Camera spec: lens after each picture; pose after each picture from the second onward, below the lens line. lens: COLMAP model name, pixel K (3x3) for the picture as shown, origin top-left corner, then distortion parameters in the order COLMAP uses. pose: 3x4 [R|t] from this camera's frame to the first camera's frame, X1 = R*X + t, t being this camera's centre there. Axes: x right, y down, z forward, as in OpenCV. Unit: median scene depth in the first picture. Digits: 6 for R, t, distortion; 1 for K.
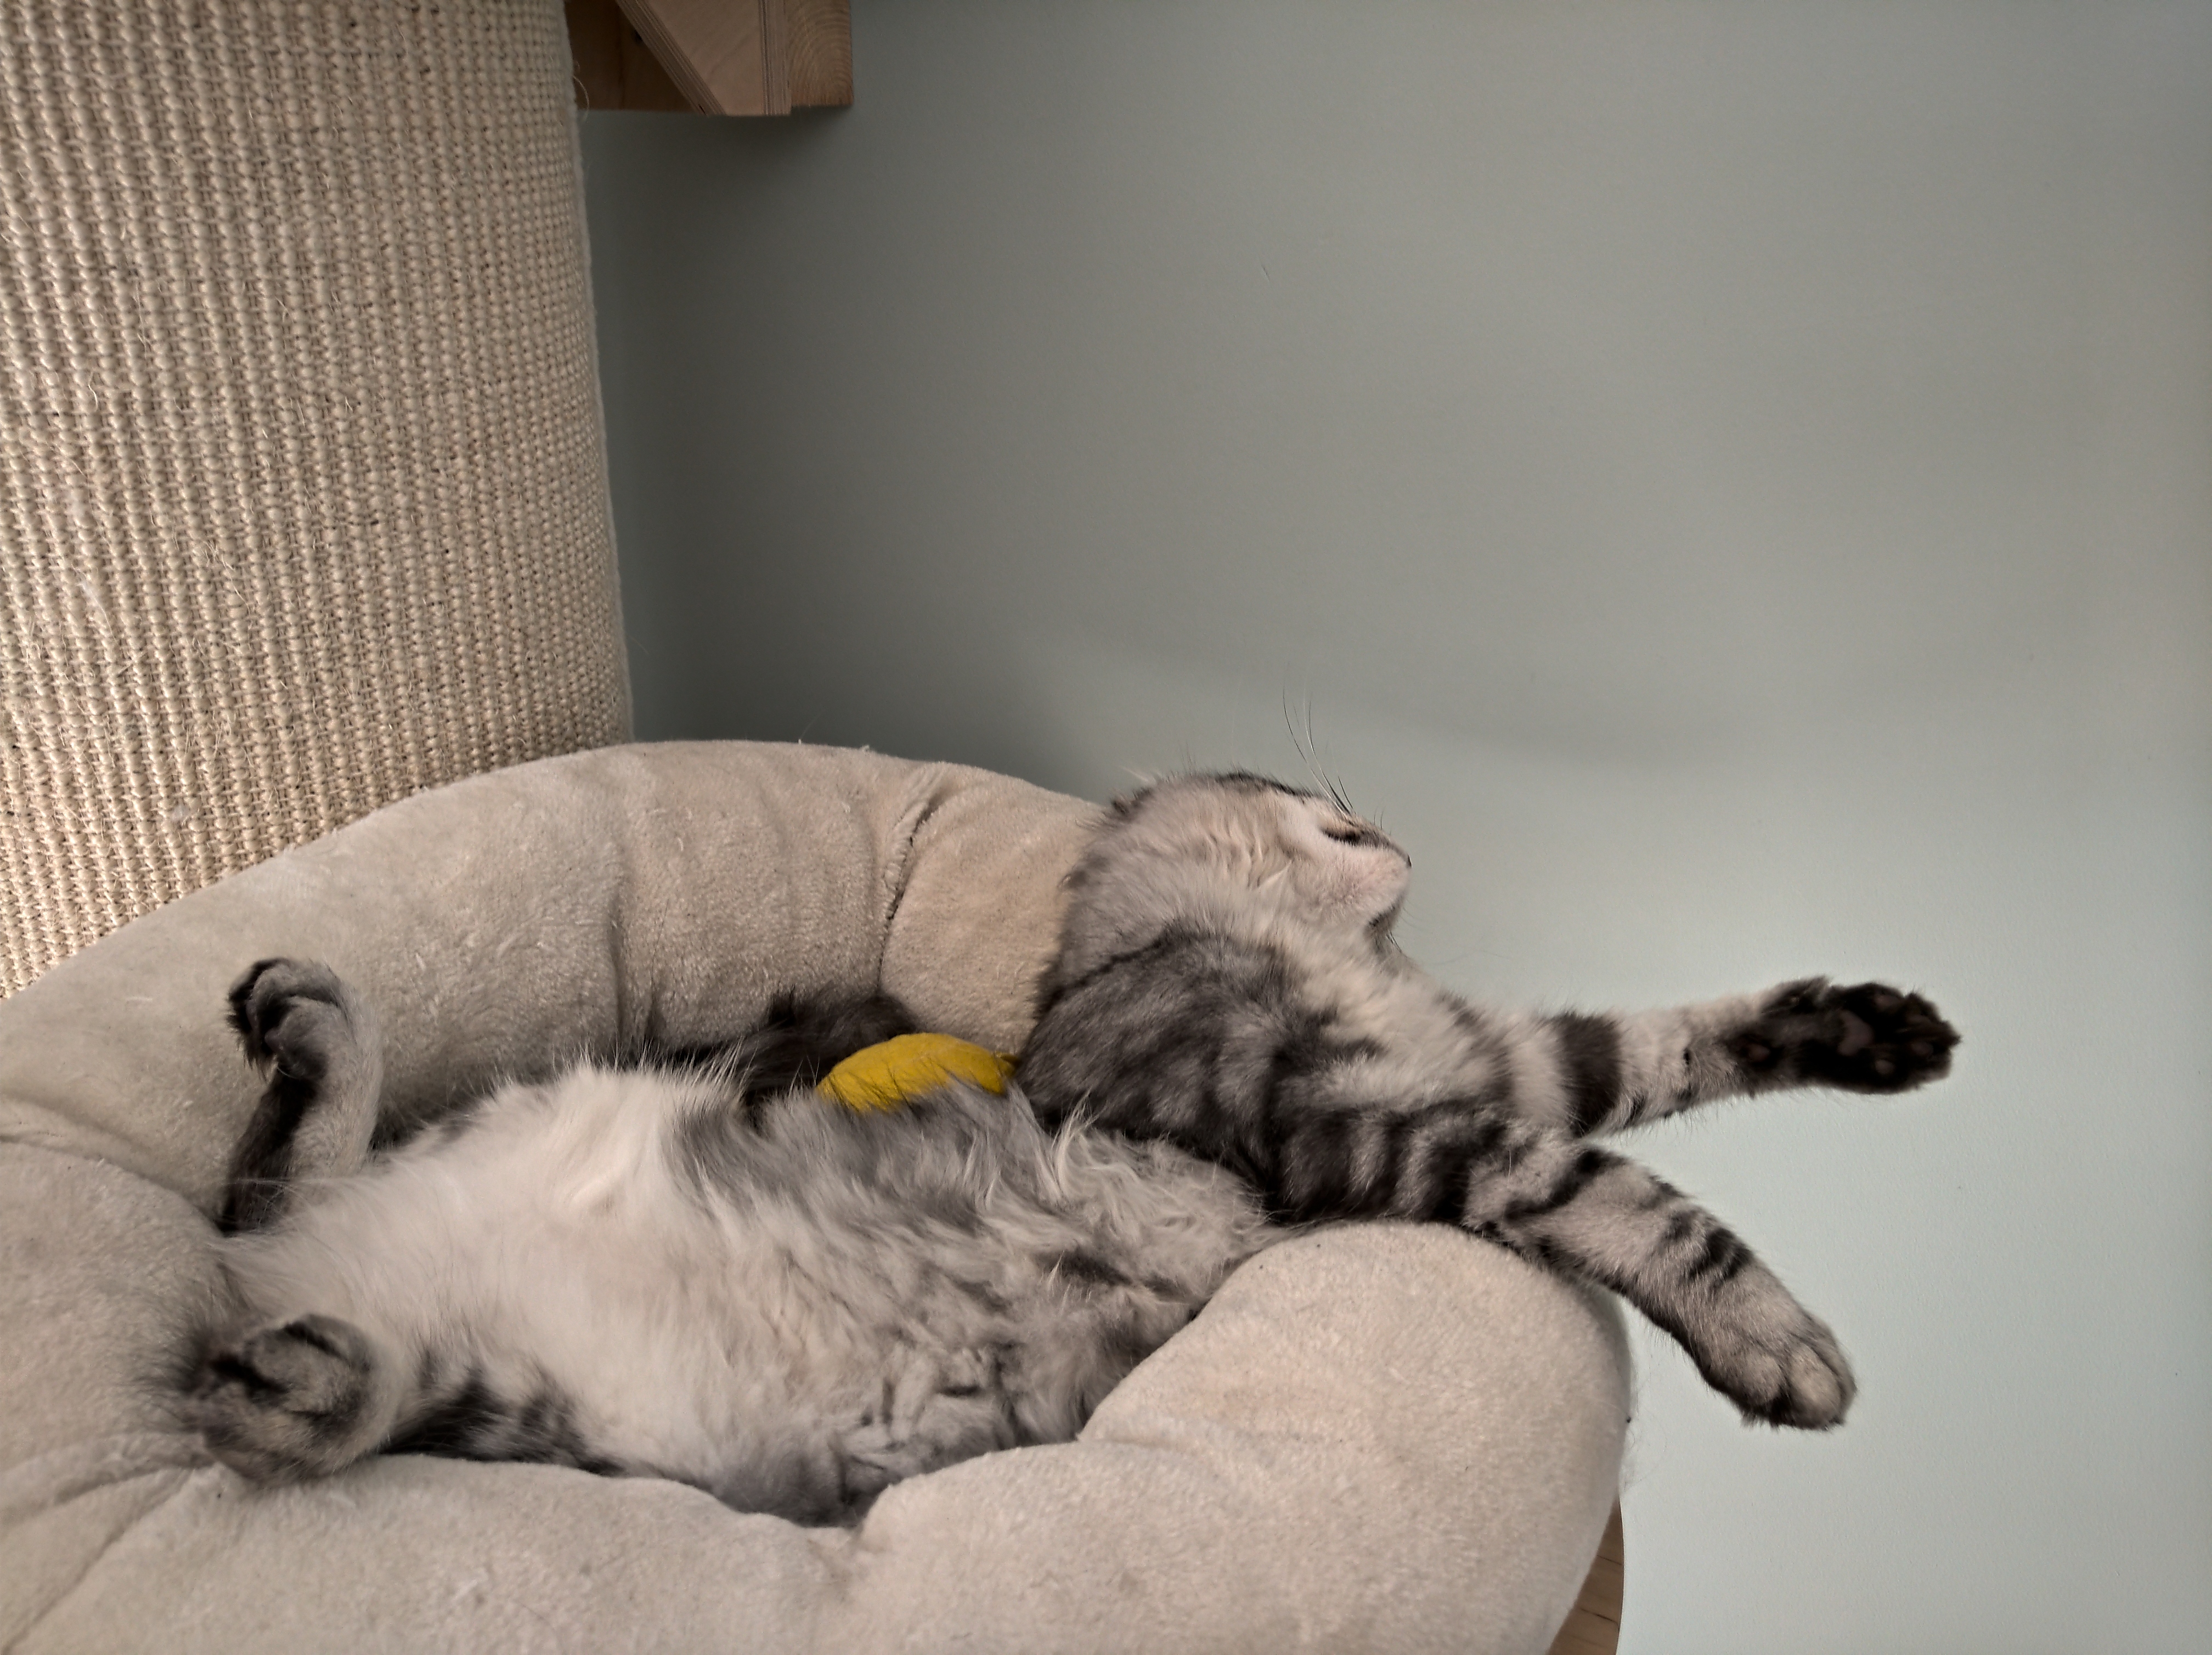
lens RADIAL K [[1627.8, 0, 1110.2], [0, 1627.8, 829.7], [0, 0, 1]] dist [0.025788, 0.003155]
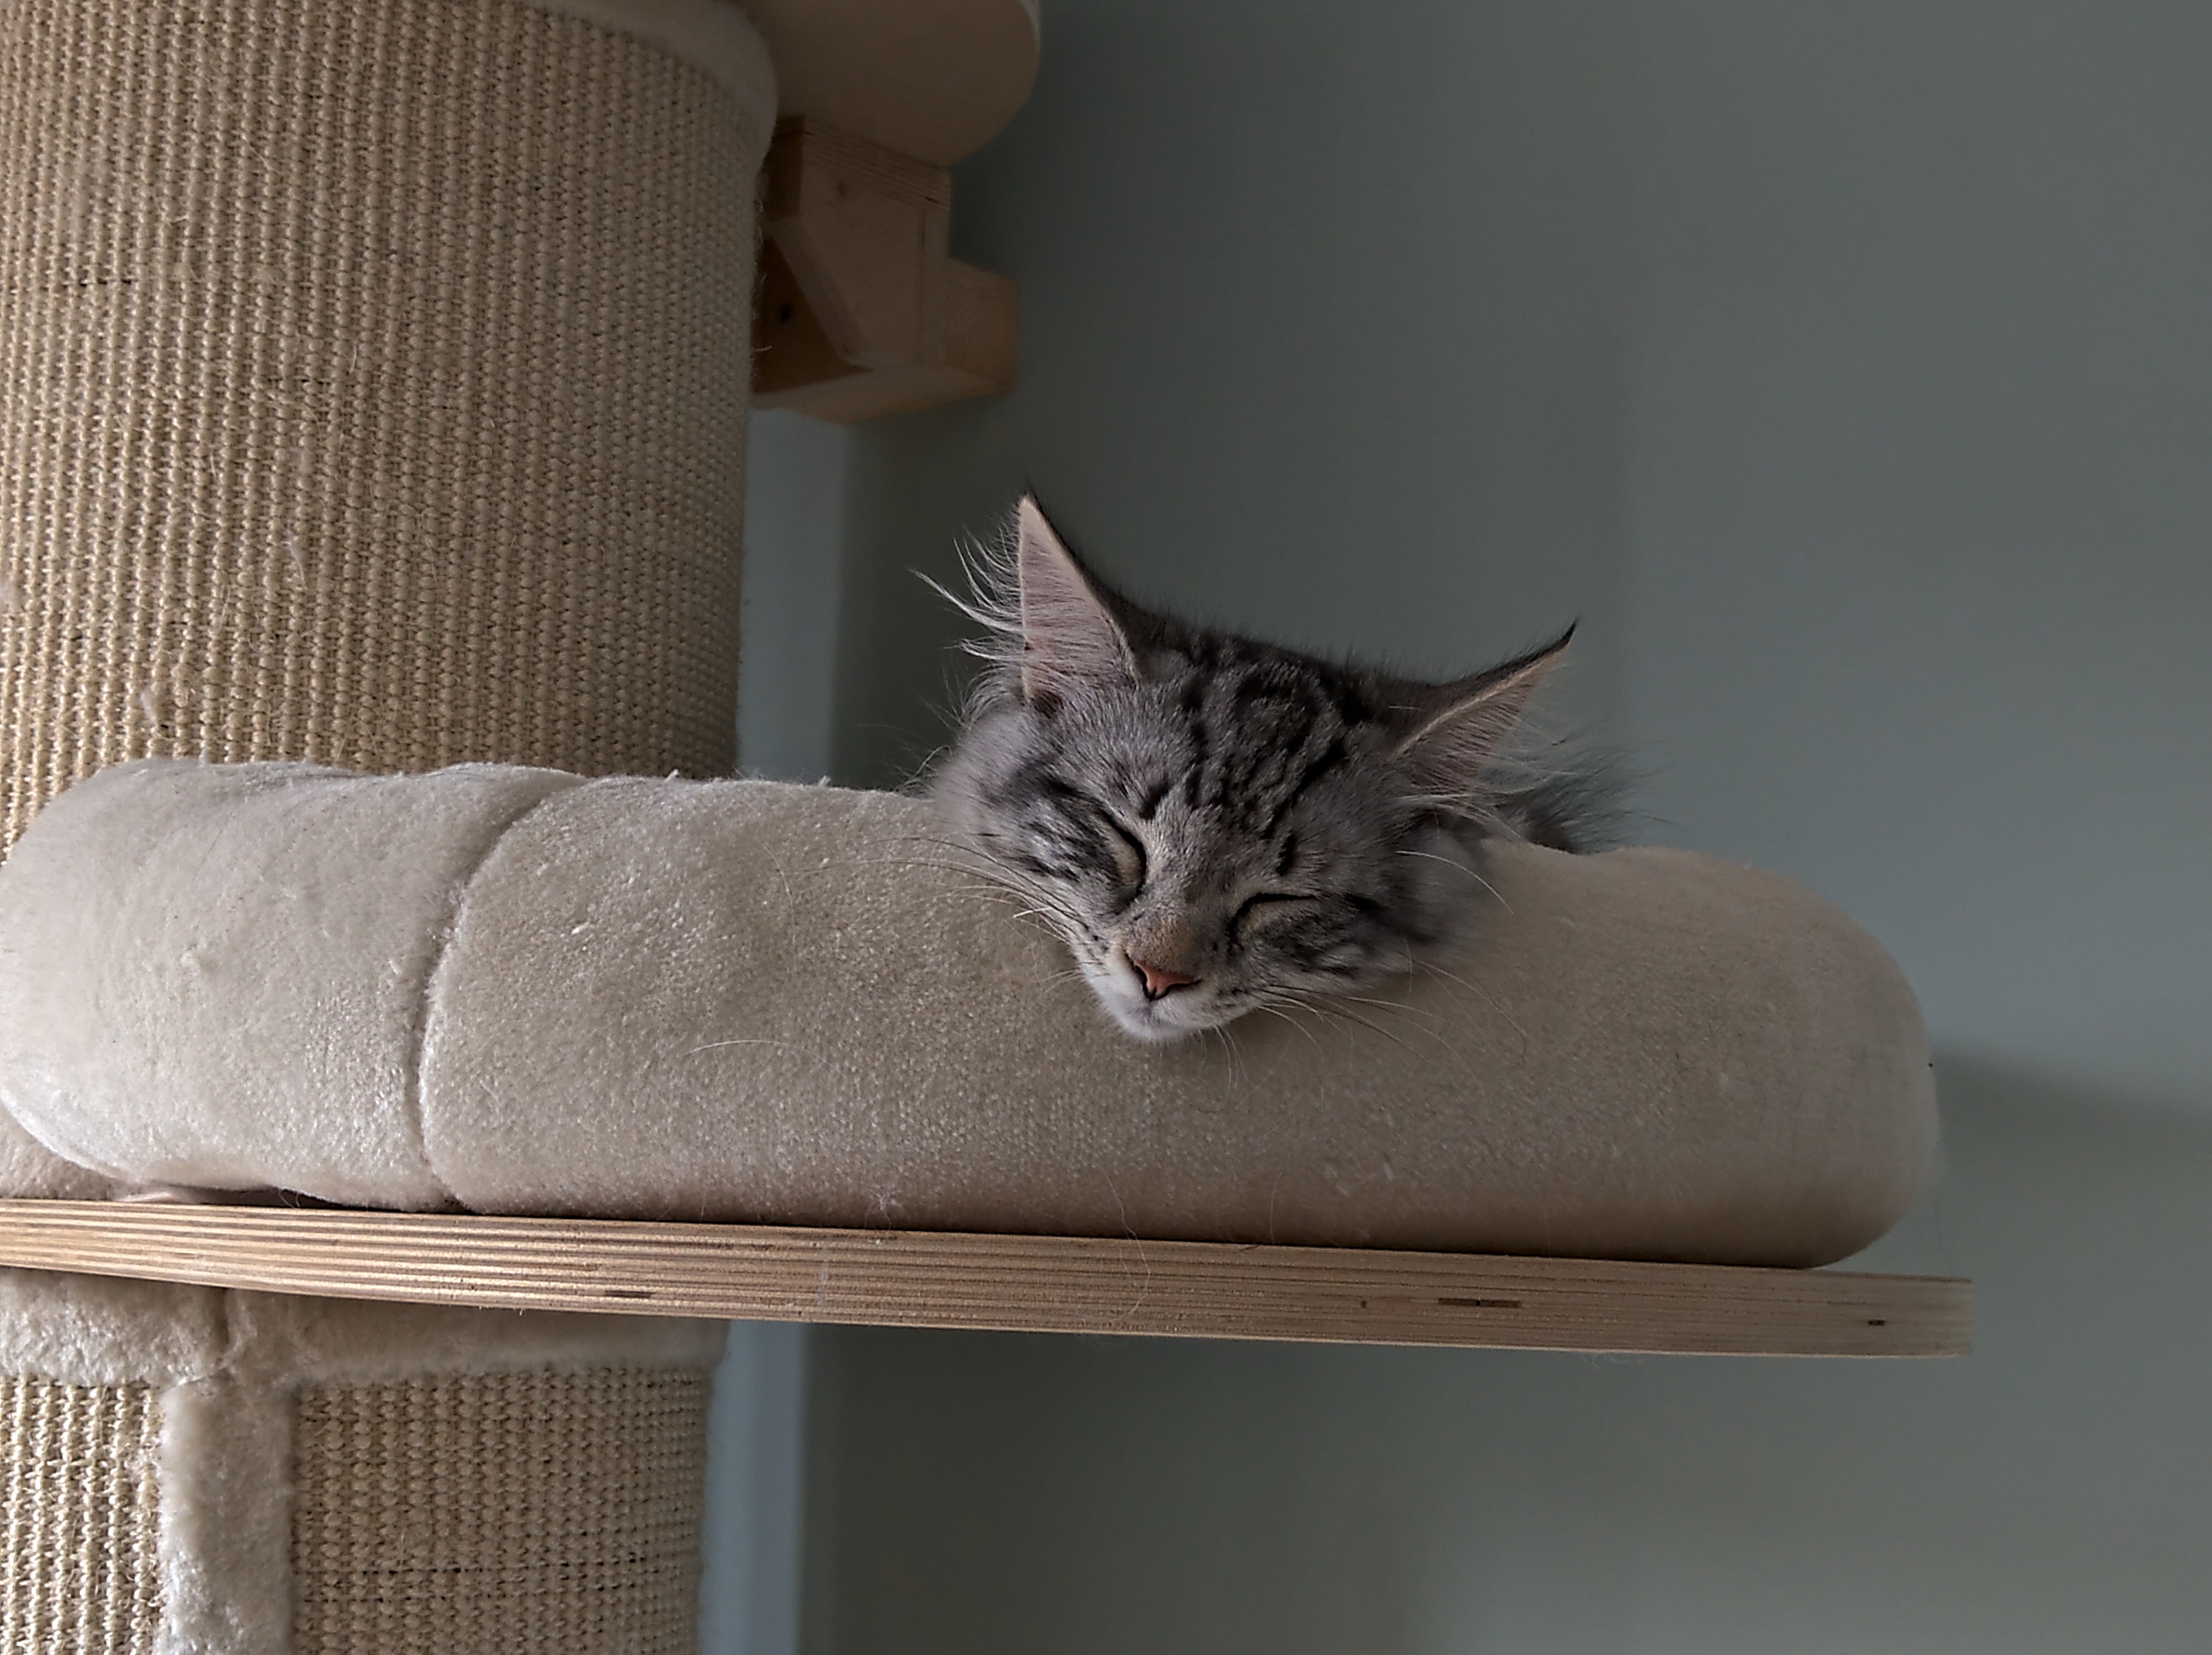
lens RADIAL K [[3356.3, 0, 1105.0], [0, 3356.3, 826.9], [0, 0, 1]] dist [-0.011082, 0.000000]
pose [[0.999976, 0.005007, -0.004796, -0.147776], [-0.006751, 0.860799, -0.508900, 0.956678], [0.001581, 0.508920, 0.860812, -0.563658]]
